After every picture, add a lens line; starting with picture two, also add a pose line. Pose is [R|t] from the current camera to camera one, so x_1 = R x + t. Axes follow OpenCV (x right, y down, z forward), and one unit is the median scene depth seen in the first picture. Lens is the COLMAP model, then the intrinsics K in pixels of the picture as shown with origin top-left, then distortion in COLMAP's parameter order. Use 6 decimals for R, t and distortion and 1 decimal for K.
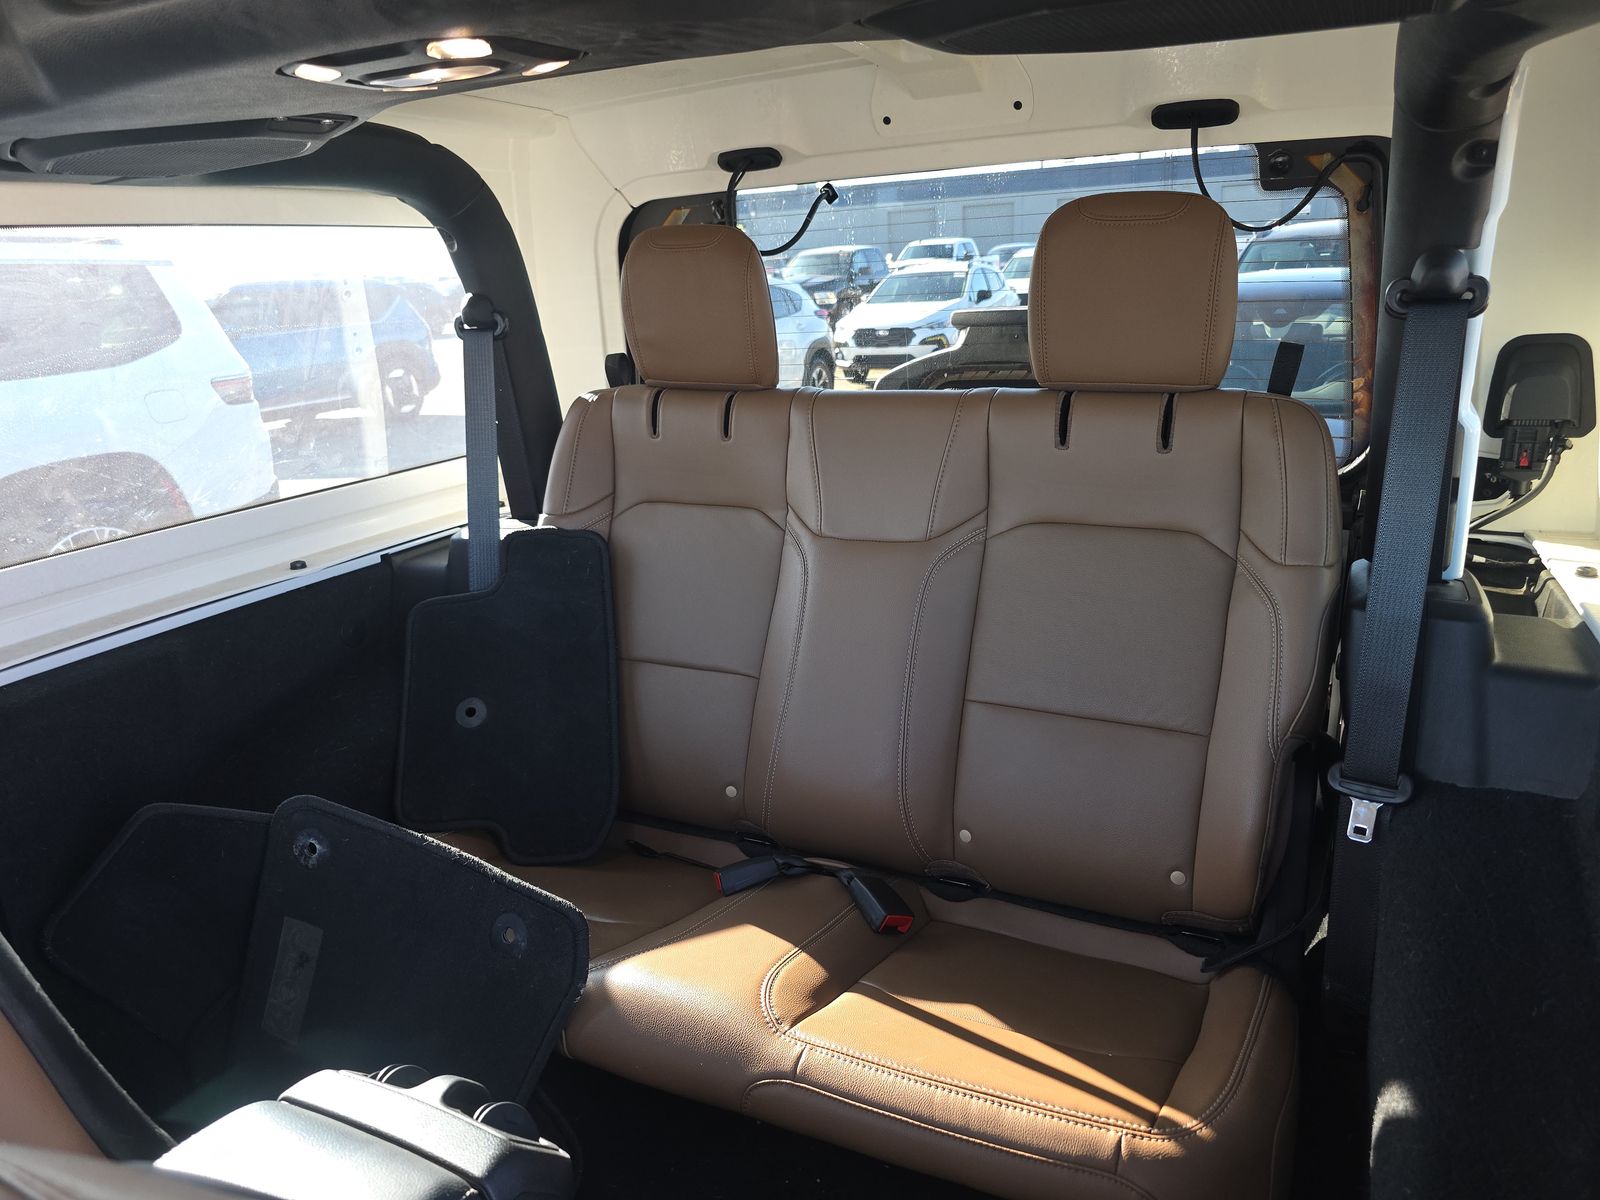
lens RADIAL K [[1068.6, 0, 816.5], [0, 1068.6, 596.4], [0, 0, 1]] dist [0.028087, -0.028861]
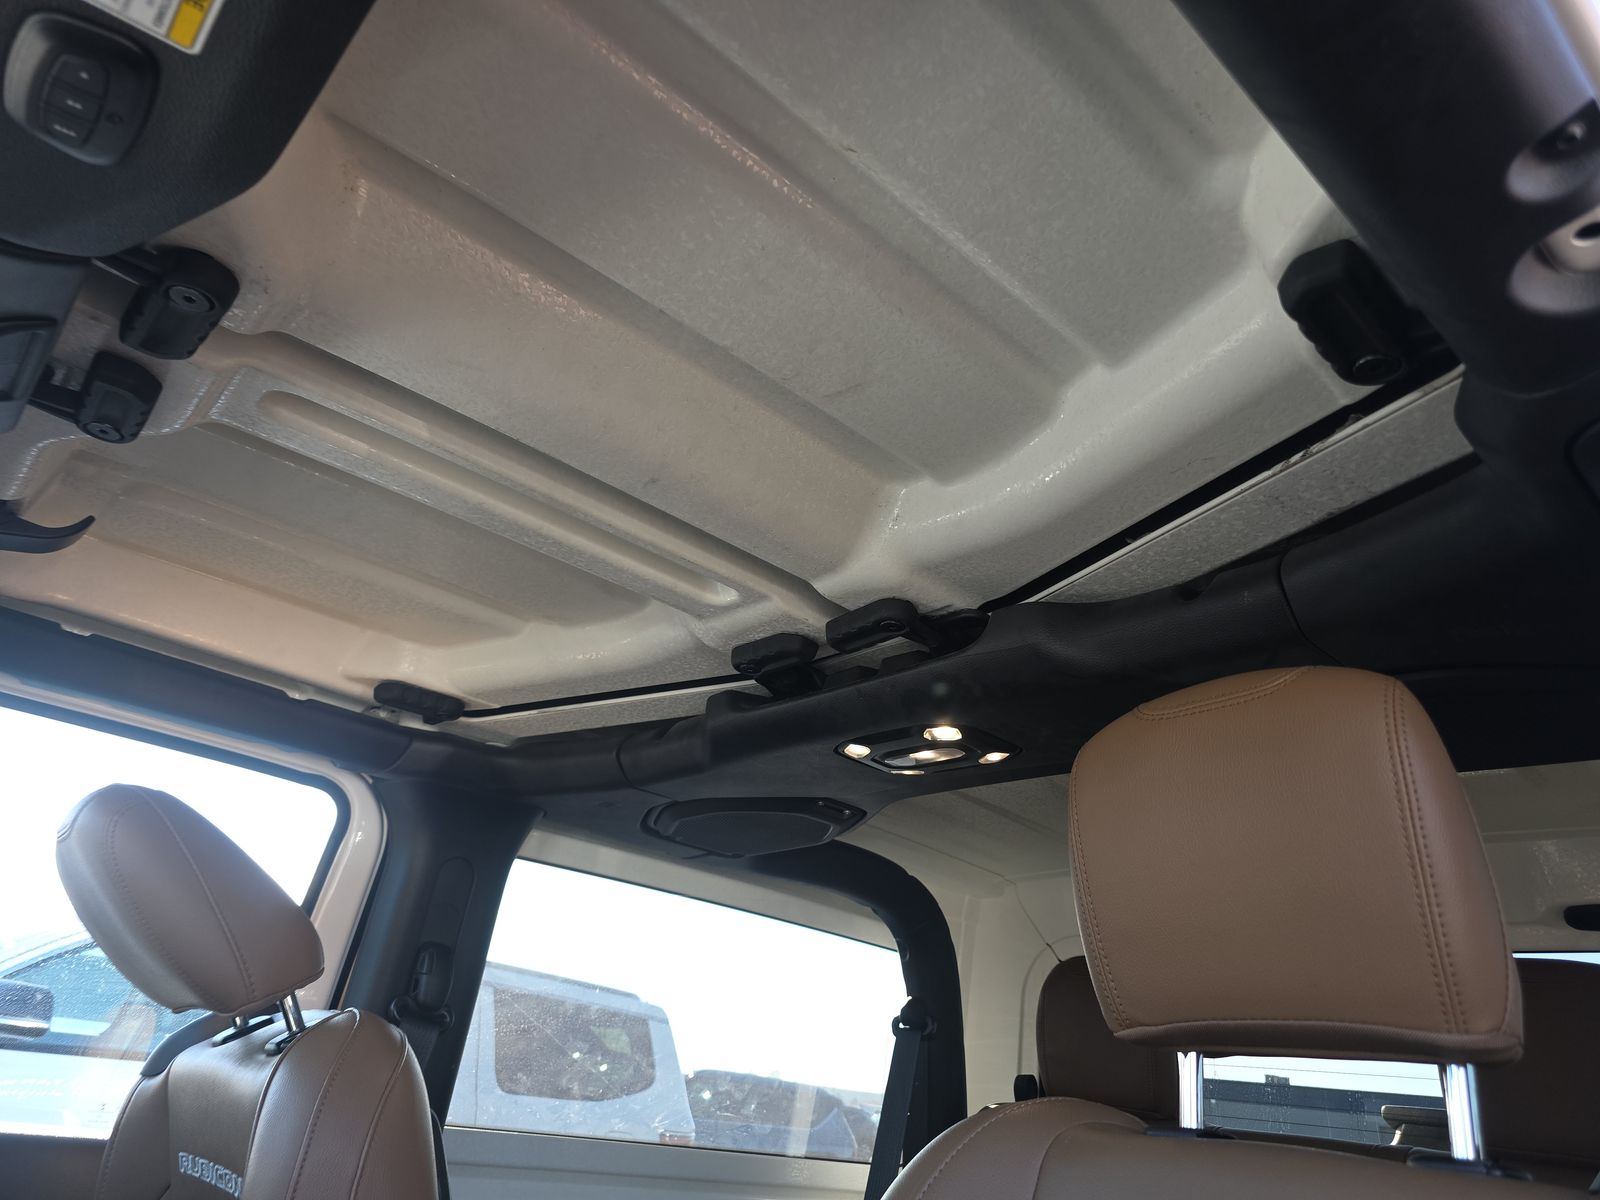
lens RADIAL K [[1068.6, 0, 816.5], [0, 1068.6, 596.4], [0, 0, 1]] dist [0.028087, -0.028861]
pose [[0.916921, -0.016012, -0.398748, 0.062728], [-0.265712, 0.721009, -0.639956, 0.185543], [0.297748, 0.692741, 0.656853, -0.120073]]
